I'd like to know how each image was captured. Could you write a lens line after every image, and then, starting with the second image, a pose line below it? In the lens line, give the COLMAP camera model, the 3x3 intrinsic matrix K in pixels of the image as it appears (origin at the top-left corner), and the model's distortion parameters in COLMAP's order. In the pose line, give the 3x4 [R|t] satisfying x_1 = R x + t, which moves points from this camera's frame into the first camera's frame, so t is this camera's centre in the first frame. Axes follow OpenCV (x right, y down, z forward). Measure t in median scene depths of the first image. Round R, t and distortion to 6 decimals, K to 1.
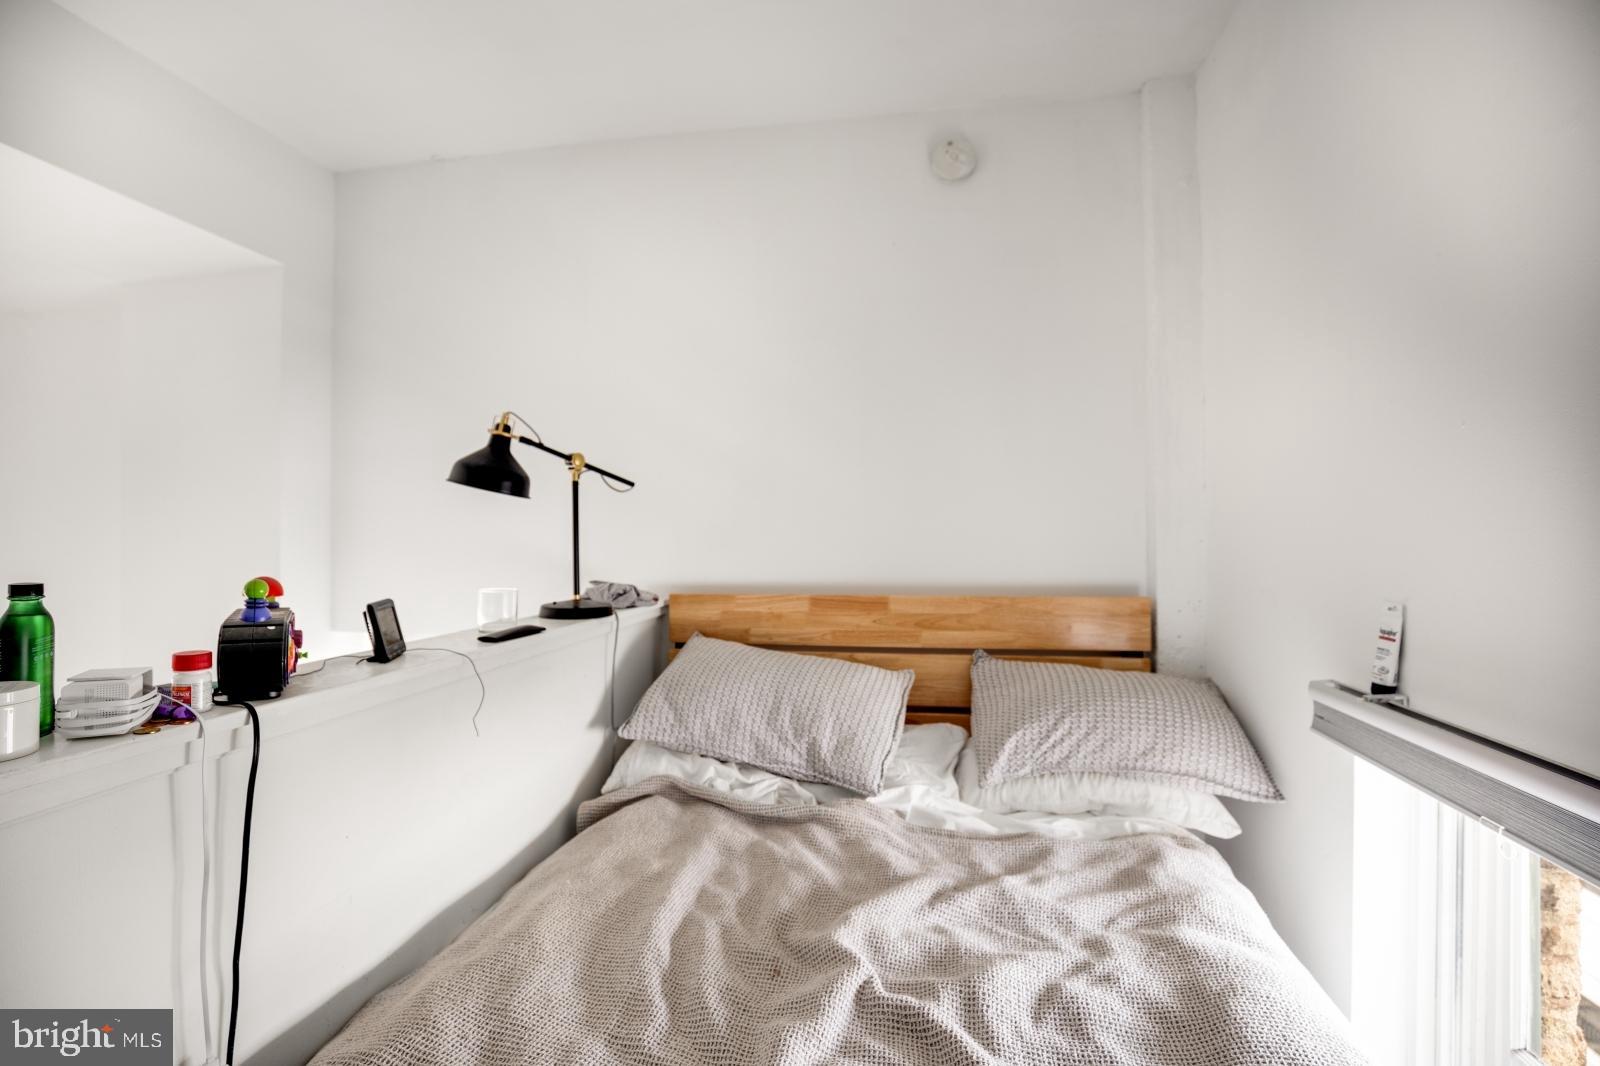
lens RADIAL K [[750.6, 0, 800.0], [0, 750.6, 533.0], [0, 0, 1]] dist [-0.010826, 0.000187]
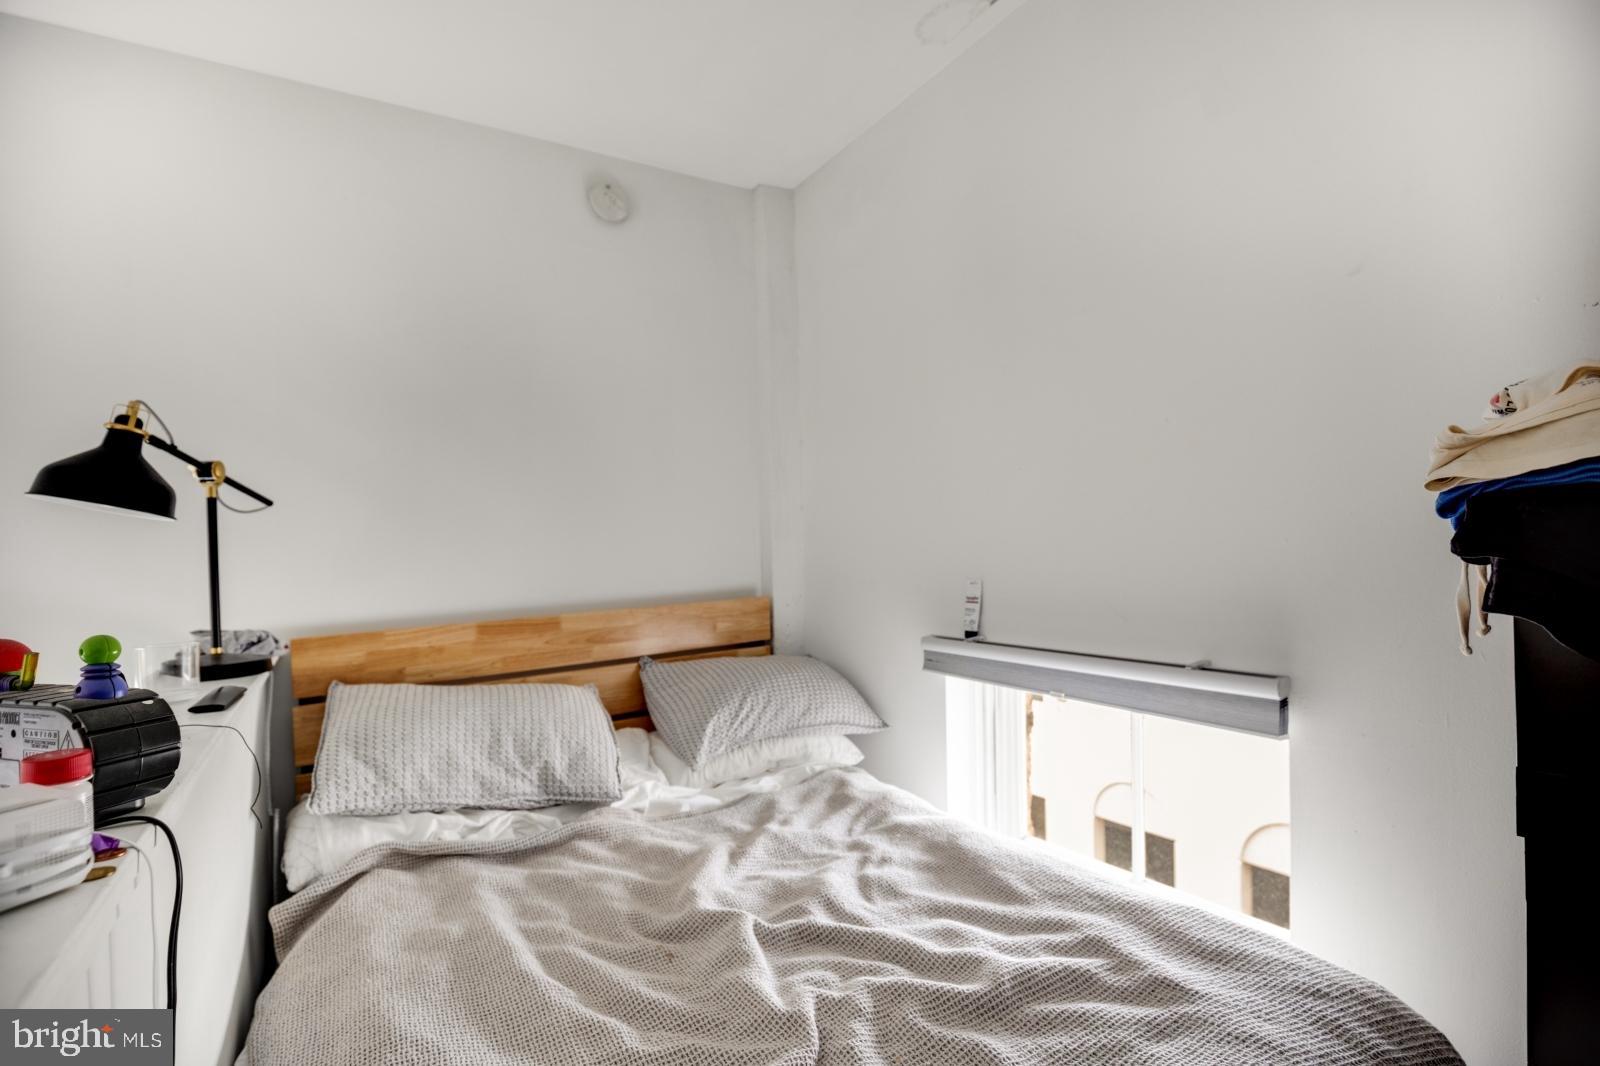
lens RADIAL K [[748.4, 0, 799.6], [0, 748.4, 553.3], [0, 0, 1]] dist [-0.009283, -0.000188]
pose [[0.734966, -0.036910, 0.677098, -0.392849], [0.041411, 0.999097, 0.009513, 0.004668], [-0.676838, 0.021048, 0.735831, 0.046388]]
